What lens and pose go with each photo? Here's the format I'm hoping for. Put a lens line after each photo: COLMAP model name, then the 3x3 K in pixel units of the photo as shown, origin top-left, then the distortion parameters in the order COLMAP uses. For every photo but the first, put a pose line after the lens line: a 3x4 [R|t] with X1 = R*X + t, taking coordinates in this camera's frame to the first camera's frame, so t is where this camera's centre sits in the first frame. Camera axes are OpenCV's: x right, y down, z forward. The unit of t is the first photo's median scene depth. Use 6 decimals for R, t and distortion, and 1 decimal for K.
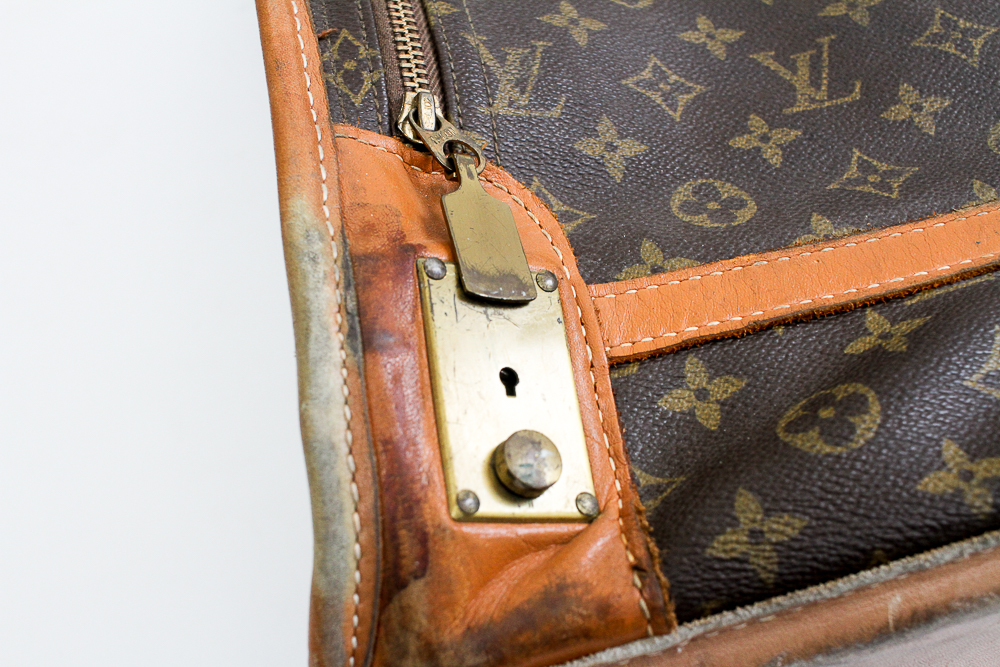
lens RADIAL K [[1116.2, 0, 498.4], [0, 1116.2, 333.5], [0, 0, 1]] dist [-0.116140, 0.000000]
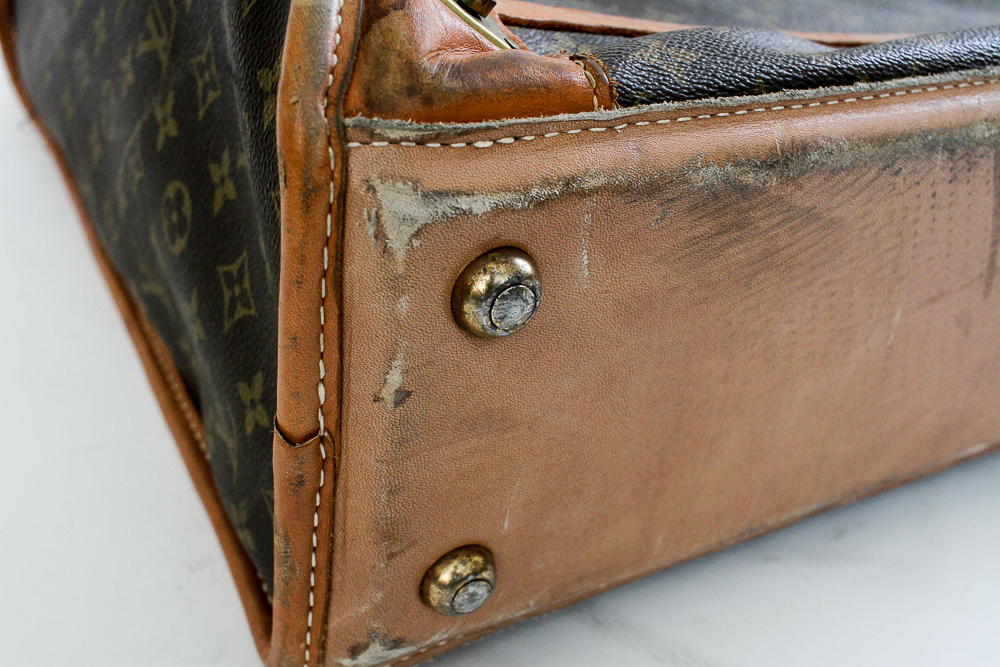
lens RADIAL K [[1116.2, 0, 497.3], [0, 1116.2, 335.4], [0, 0, 1]] dist [-0.116140, 0.000000]
pose [[0.930575, 0.080658, 0.357107, -0.330311], [0.089592, 0.895599, -0.435748, 0.952751], [-0.354971, 0.437490, 0.826195, 0.225471]]
